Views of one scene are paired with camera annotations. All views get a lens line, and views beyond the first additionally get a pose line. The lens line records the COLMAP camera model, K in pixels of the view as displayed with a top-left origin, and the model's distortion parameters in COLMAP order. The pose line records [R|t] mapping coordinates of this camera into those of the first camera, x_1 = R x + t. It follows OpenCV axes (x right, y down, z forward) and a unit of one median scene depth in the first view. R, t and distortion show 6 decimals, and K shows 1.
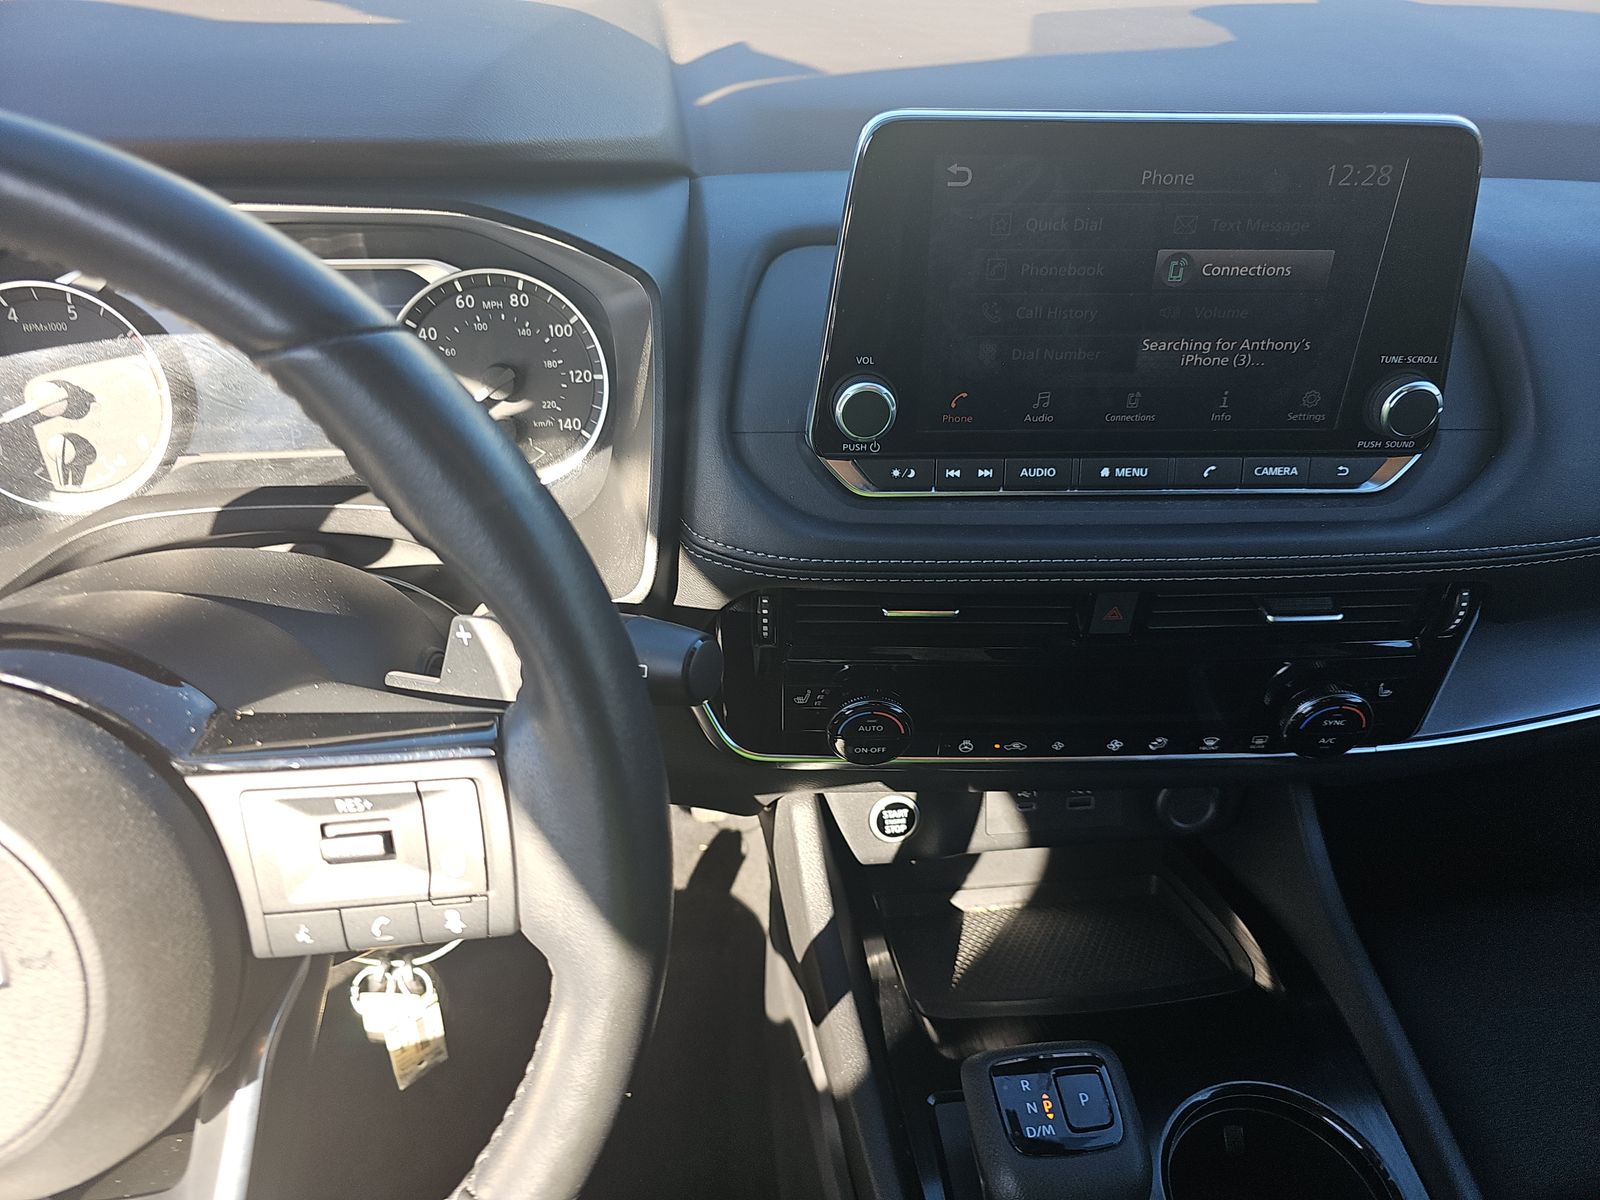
lens RADIAL K [[1091.3, 0, 803.1], [0, 1091.3, 592.5], [0, 0, 1]] dist [-0.001165, -0.010648]
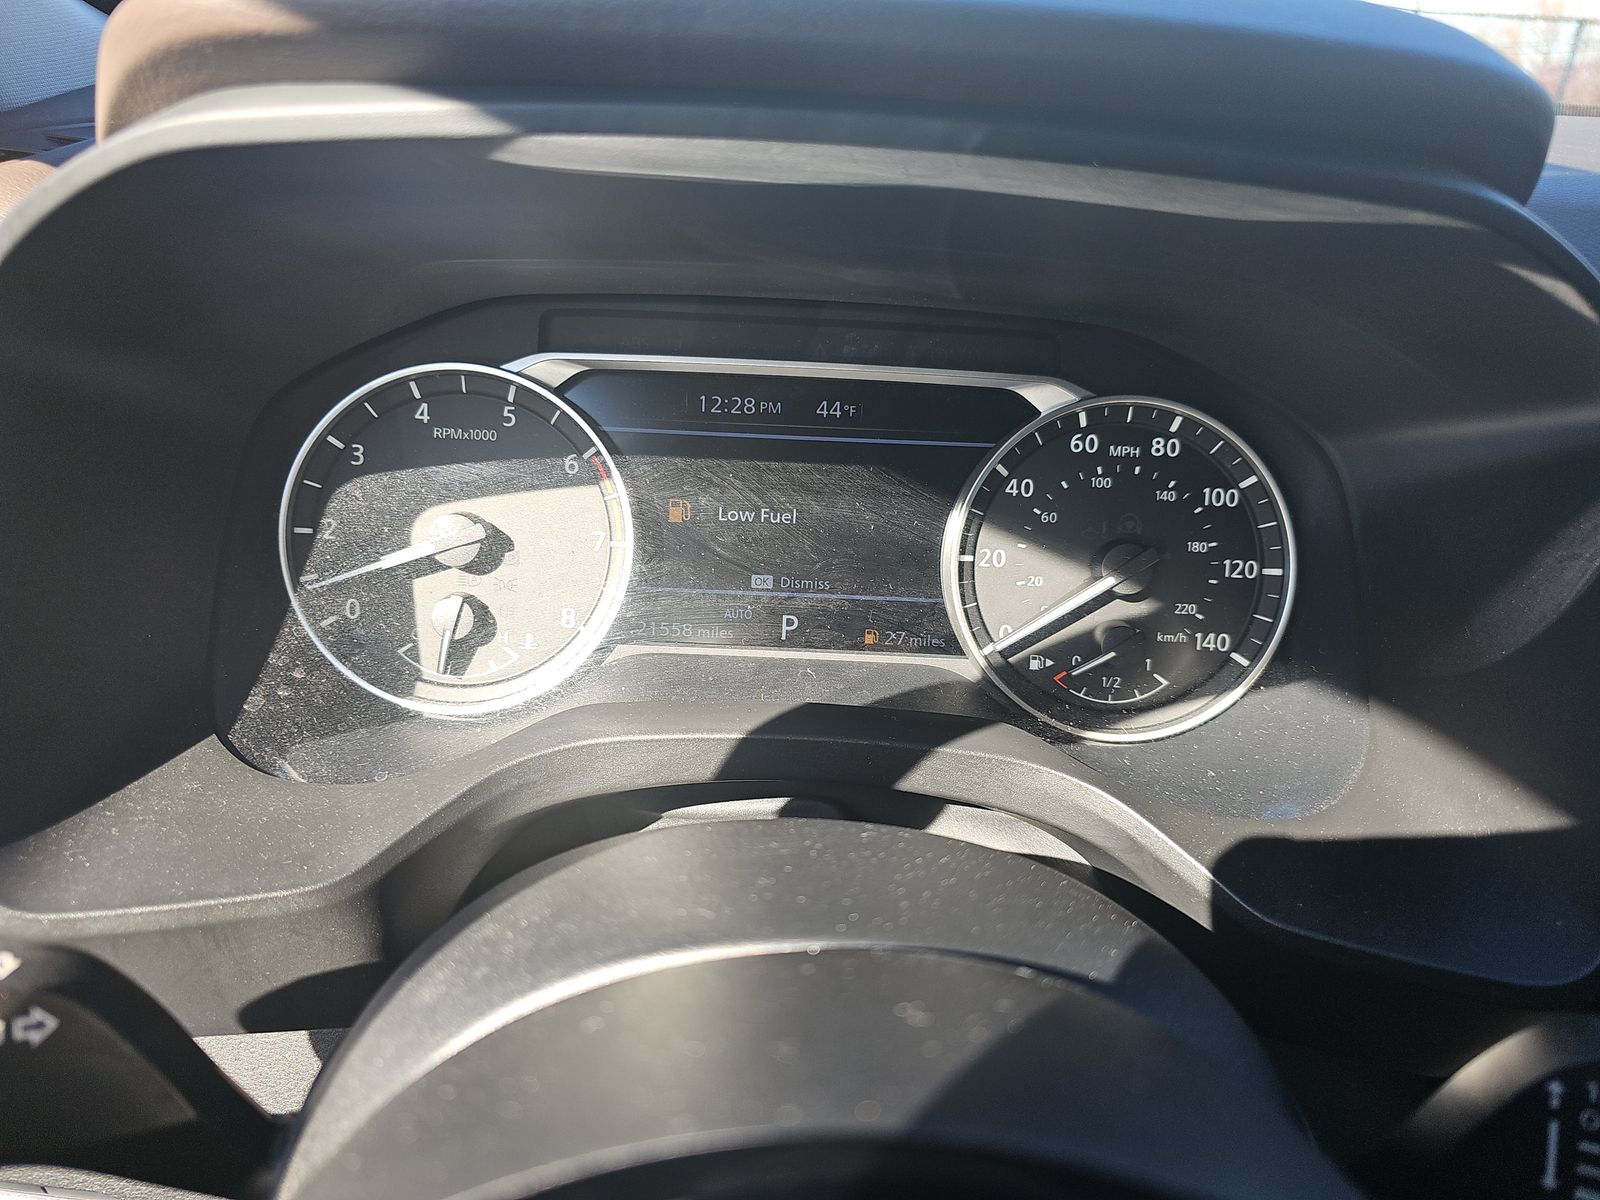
lens RADIAL K [[1091.3, 0, 795.8], [0, 1091.3, 605.2], [0, 0, 1]] dist [-0.001165, -0.010648]
pose [[0.994169, 0.073770, -0.078646, -0.423212], [-0.088225, 0.975829, -0.199935, -0.027785], [0.061996, 0.205707, 0.976648, 0.374756]]
